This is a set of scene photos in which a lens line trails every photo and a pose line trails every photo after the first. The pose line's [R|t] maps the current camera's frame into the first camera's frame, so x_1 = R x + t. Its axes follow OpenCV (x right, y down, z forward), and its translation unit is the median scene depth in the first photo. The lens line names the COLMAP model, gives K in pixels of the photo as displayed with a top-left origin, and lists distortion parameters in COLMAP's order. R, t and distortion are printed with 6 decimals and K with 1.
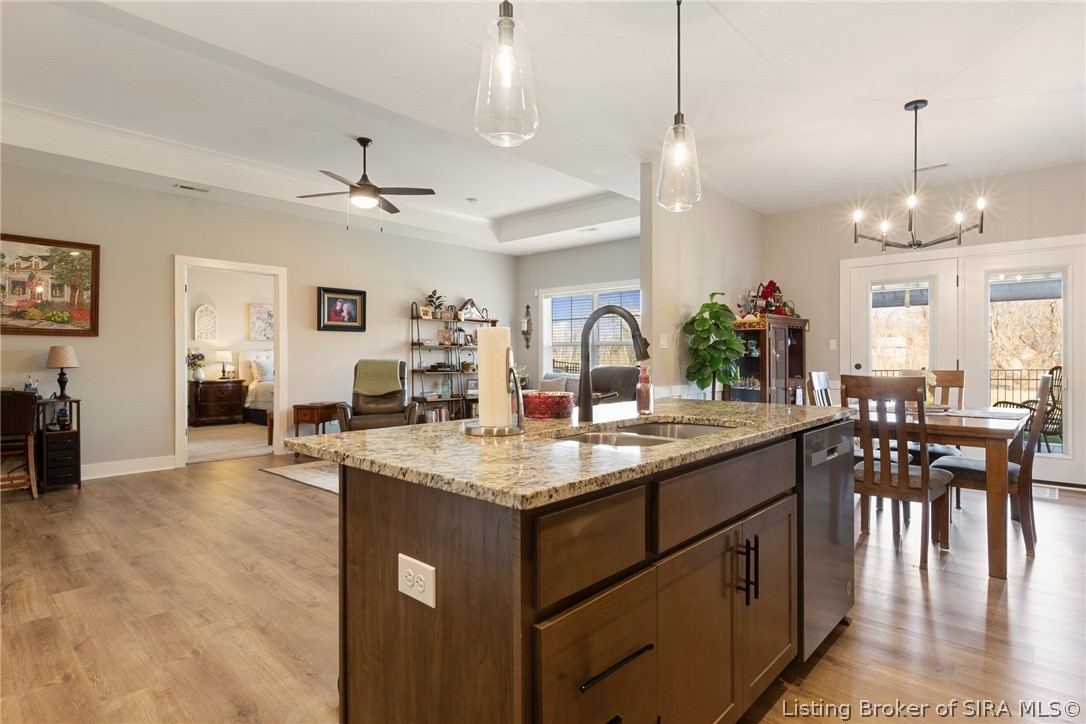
lens RADIAL K [[564.2, 0, 534.3], [0, 564.2, 358.4], [0, 0, 1]] dist [0.001326, 0.000169]
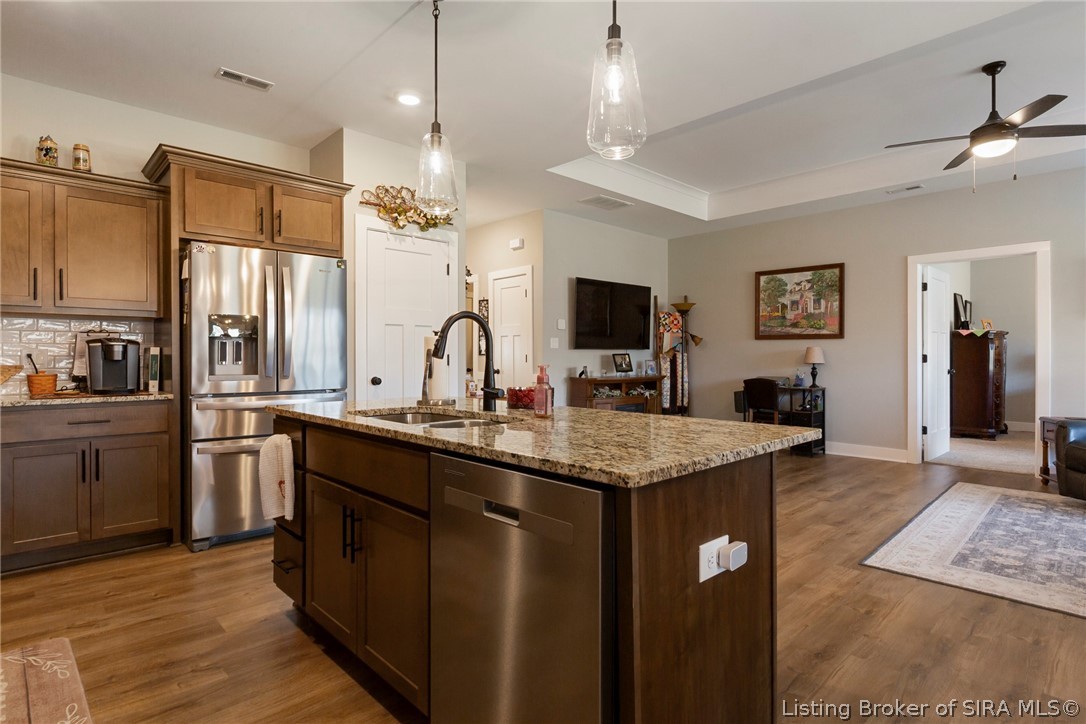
lens RADIAL K [[564.2, 0, 534.3], [0, 564.2, 358.4], [0, 0, 1]] dist [0.001326, 0.000169]
pose [[-0.077567, 0.002598, -0.996984, 0.501037], [-0.002597, 0.999993, 0.002808, 0.002673], [0.996984, 0.002807, -0.077560, 0.450081]]
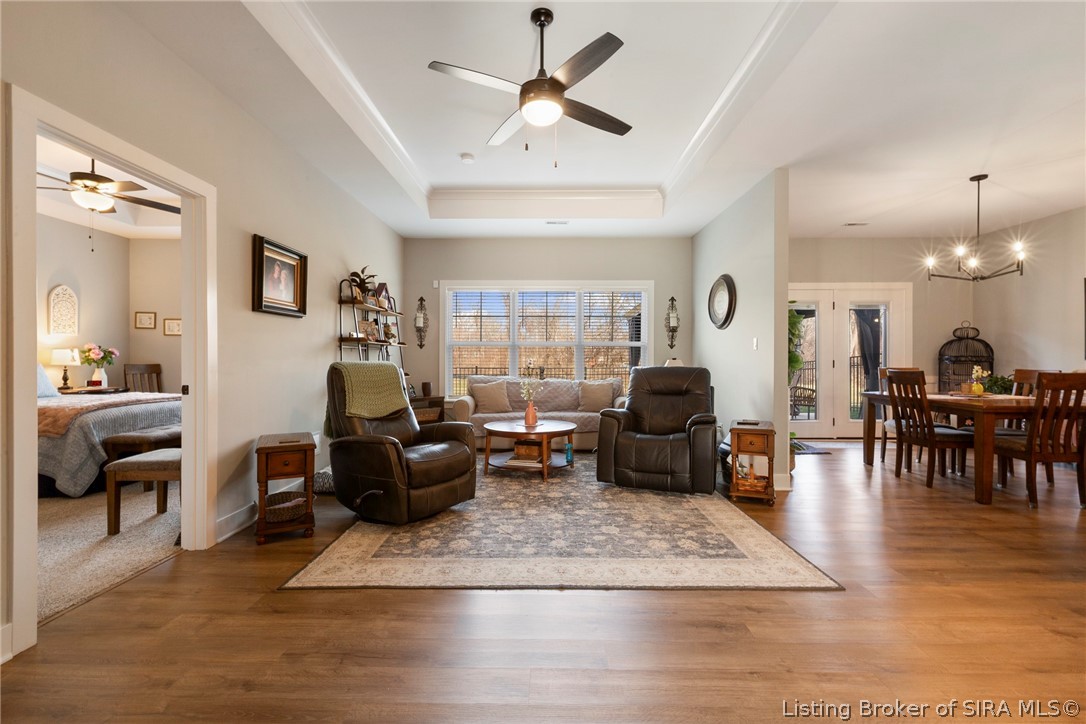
lens RADIAL K [[486.2, 0, 538.2], [0, 486.2, 359.0], [0, 0, 1]] dist [0.002247, 0.000303]
pose [[0.743920, -0.000339, 0.668269, -0.668700], [0.001370, 0.999999, -0.001018, 0.000312], [-0.668267, 0.001673, 0.743919, 0.597043]]
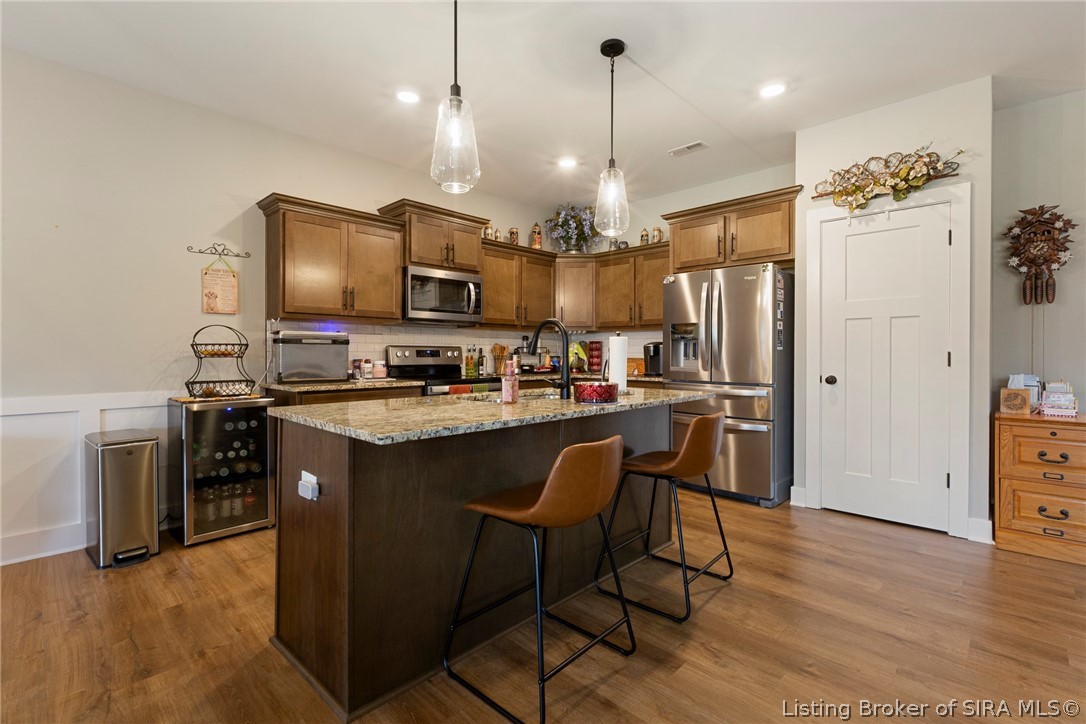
lens RADIAL K [[486.2, 0, 538.2], [0, 486.2, 359.0], [0, 0, 1]] dist [0.002247, 0.000303]
pose [[-0.999912, -0.001864, 0.013164, 0.053351], [-0.001692, 0.999913, 0.013052, 0.001345], [-0.013187, 0.013028, -0.999828, 0.870803]]
